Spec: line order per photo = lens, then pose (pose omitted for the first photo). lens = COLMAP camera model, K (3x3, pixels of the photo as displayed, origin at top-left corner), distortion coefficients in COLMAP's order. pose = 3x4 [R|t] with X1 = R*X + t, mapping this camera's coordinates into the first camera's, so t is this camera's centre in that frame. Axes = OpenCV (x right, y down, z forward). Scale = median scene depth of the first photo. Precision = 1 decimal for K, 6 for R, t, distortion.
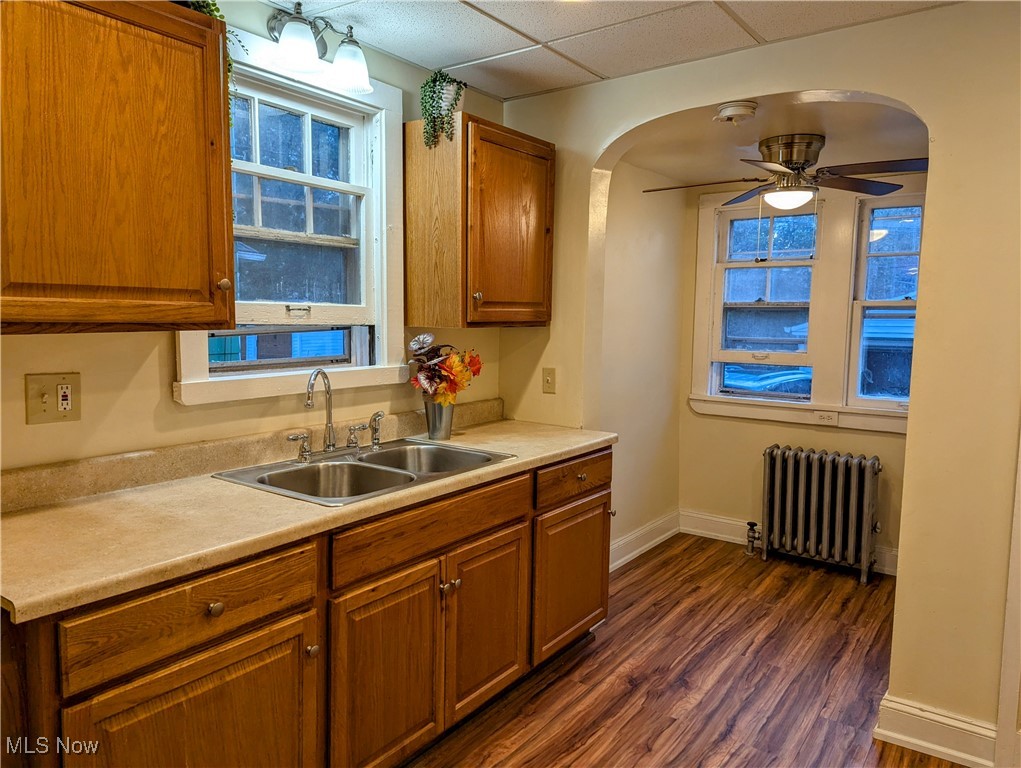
lens RADIAL K [[714.1, 0, 510.5], [0, 714.1, 384.0], [0, 0, 1]] dist [0.047231, -0.005609]
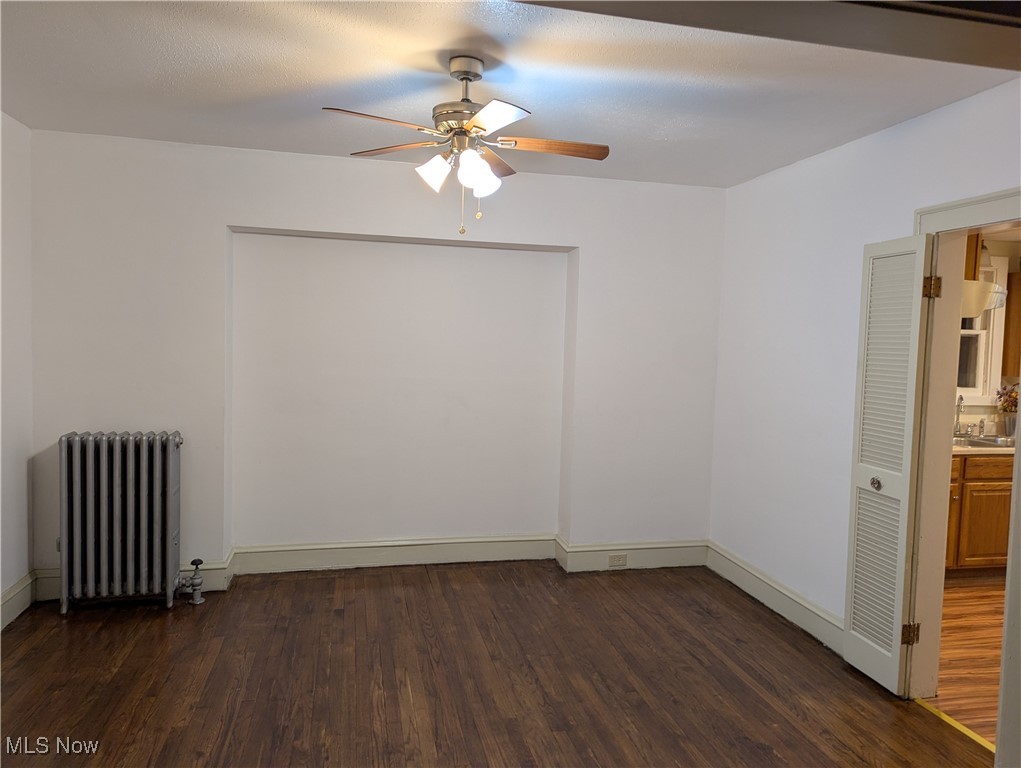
lens RADIAL K [[714.1, 0, 510.5], [0, 714.1, 384.0], [0, 0, 1]] dist [0.047231, -0.005609]
pose [[0.753026, 0.043267, -0.656567, 0.174172], [-0.083495, 0.996053, -0.030124, 0.123116], [0.652672, 0.077504, 0.753666, -1.591872]]
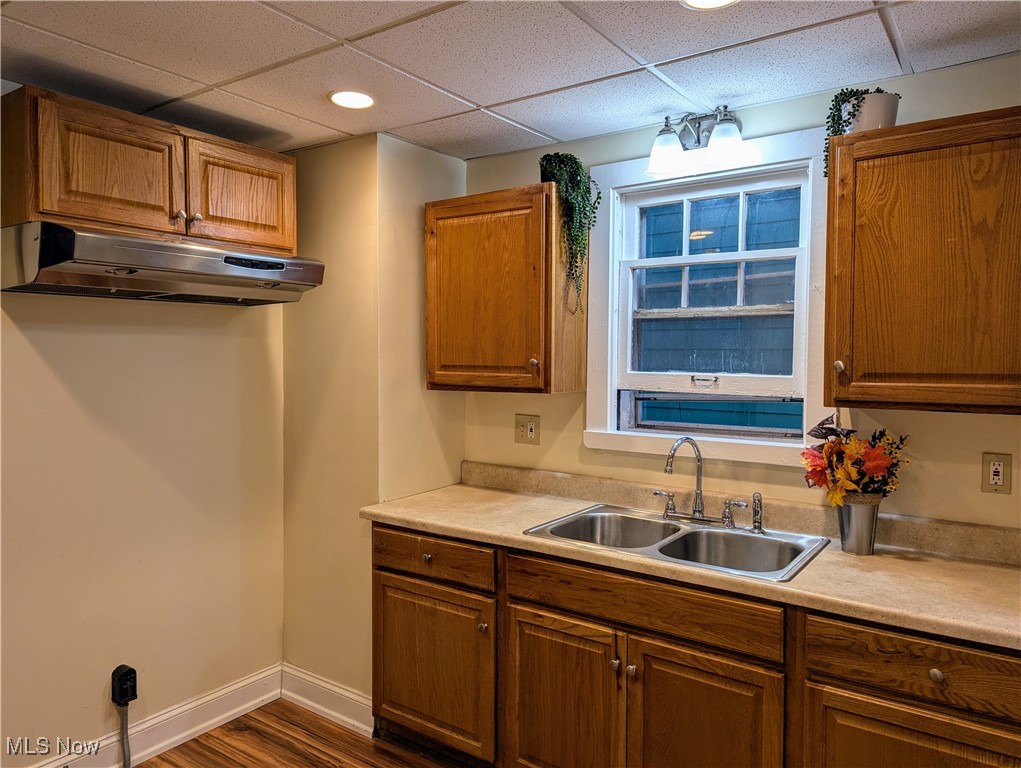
lens RADIAL K [[714.1, 0, 510.5], [0, 714.1, 384.0], [0, 0, 1]] dist [0.047231, -0.005609]
pose [[0.014520, 0.027639, -0.999513, 0.799330], [-0.106867, 0.993935, 0.025933, -0.098156], [0.994167, 0.106438, 0.017385, 0.720657]]
